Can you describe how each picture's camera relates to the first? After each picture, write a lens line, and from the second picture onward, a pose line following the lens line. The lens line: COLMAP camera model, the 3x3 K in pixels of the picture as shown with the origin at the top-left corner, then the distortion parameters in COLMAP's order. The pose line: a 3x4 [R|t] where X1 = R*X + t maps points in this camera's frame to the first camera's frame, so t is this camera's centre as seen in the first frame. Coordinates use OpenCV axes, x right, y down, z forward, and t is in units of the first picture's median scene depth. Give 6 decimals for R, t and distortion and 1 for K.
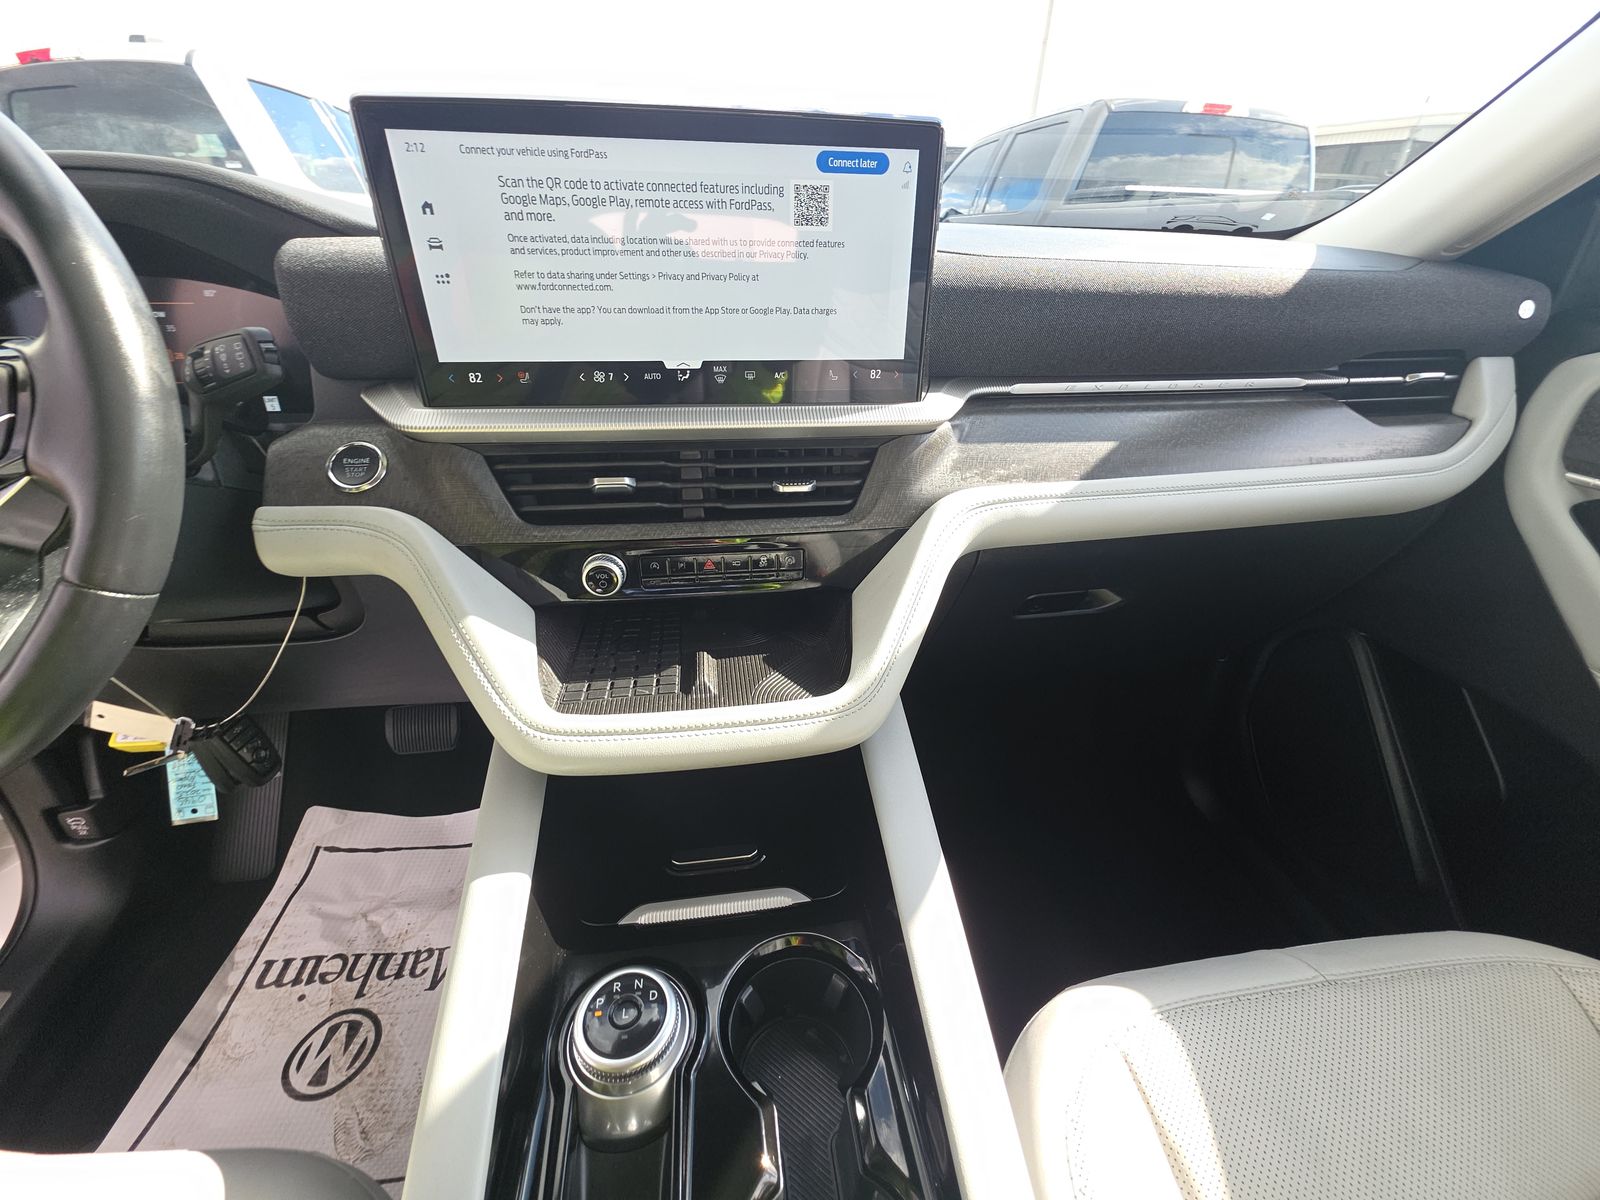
lens RADIAL K [[659.1, 0, 800.0], [0, 659.1, 600.0], [0, 0, 1]] dist [-0.004359, -0.000097]
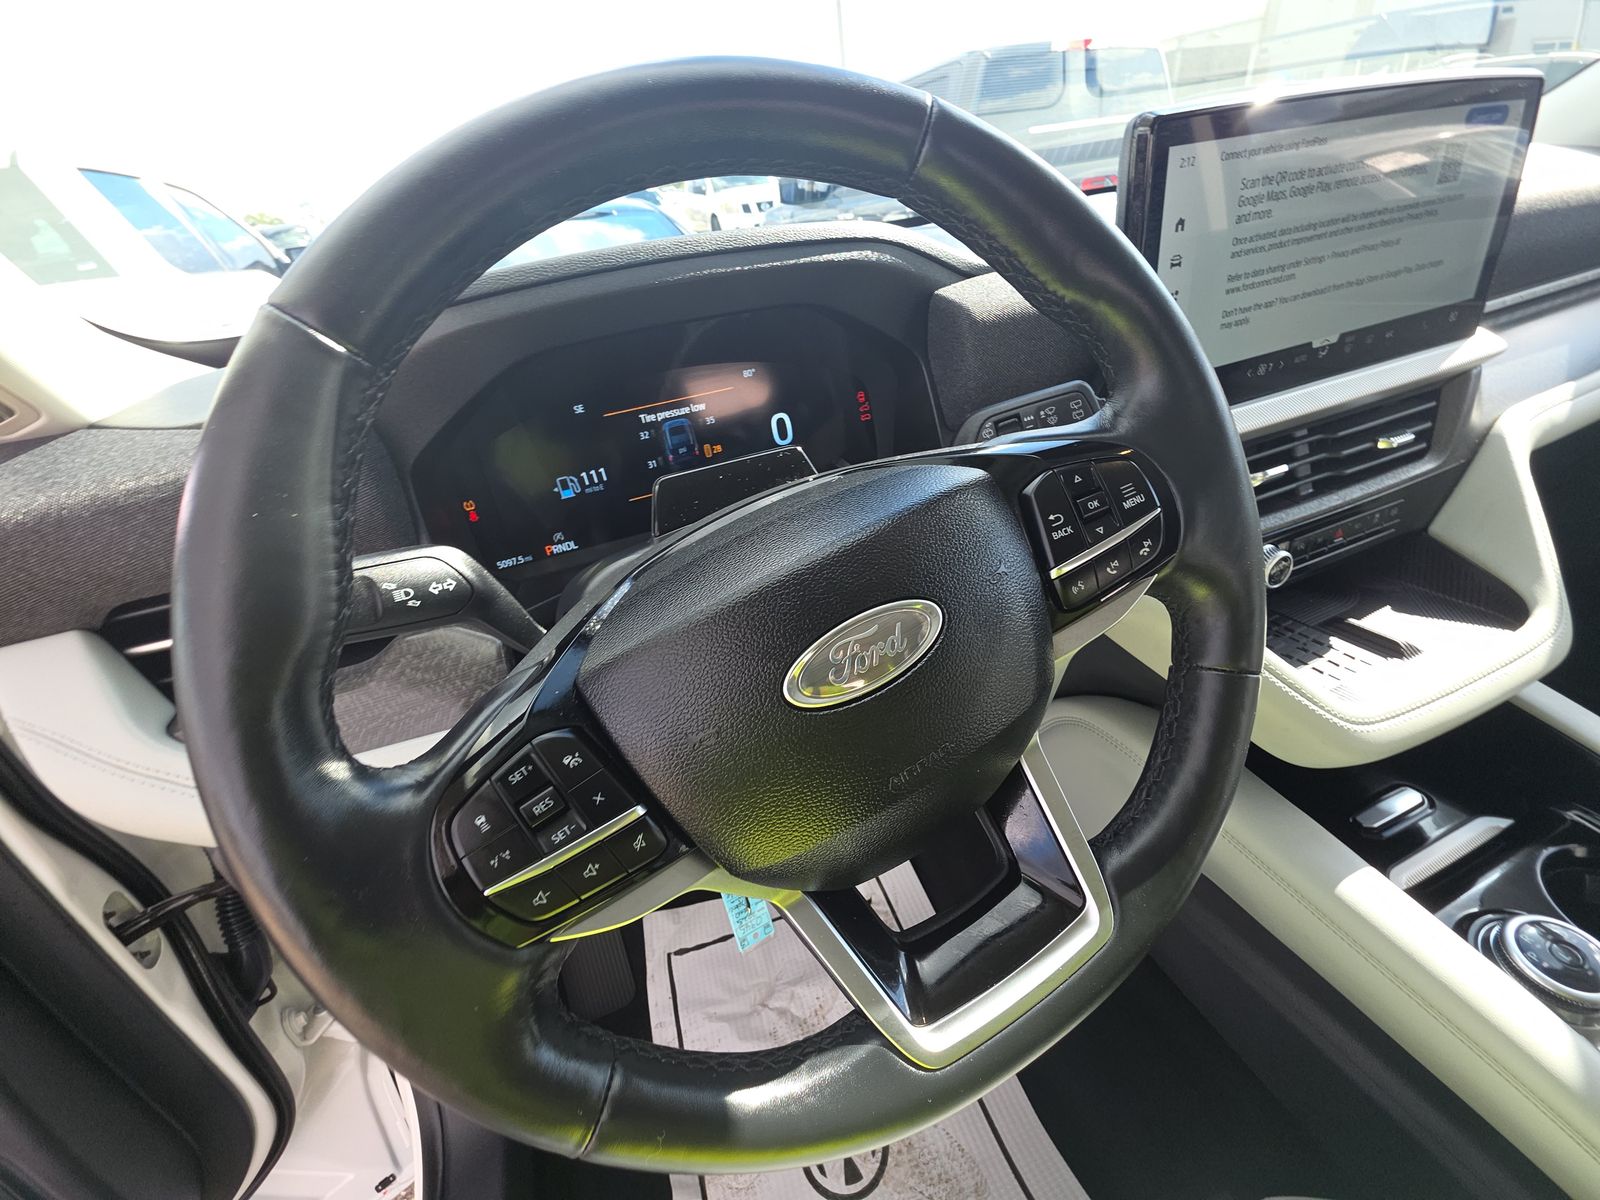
lens RADIAL K [[659.1, 0, 800.0], [0, 659.1, 600.0], [0, 0, 1]] dist [-0.004359, -0.000097]
pose [[0.962541, -0.245244, 0.115627, -1.037107], [0.243691, 0.969460, 0.027602, -0.177142], [-0.118865, 0.001609, 0.992909, 0.092170]]
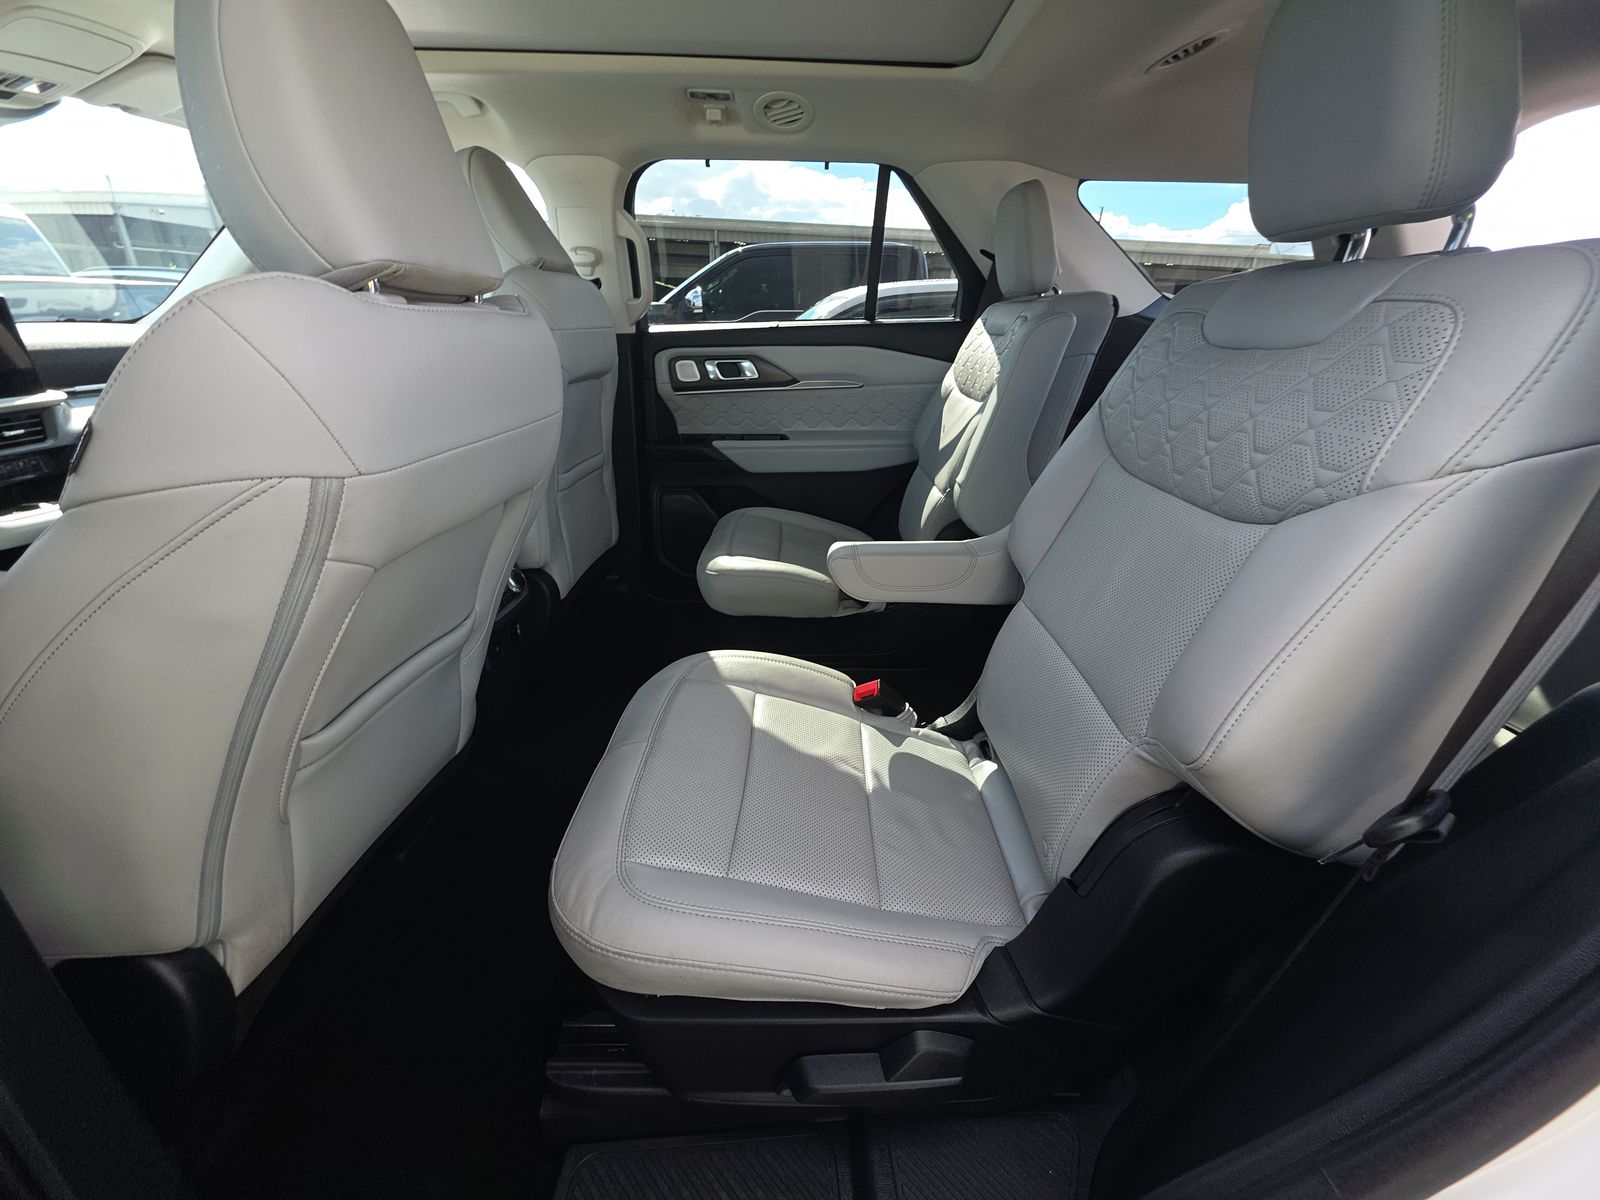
lens RADIAL K [[659.1, 0, 800.0], [0, 659.1, 600.0], [0, 0, 1]] dist [-0.004359, -0.000097]
pose [[0.181862, -0.413908, 0.891968, -1.851790], [0.487712, 0.825627, 0.283685, 1.040761], [-0.853852, 0.383432, 0.352018, -2.029843]]
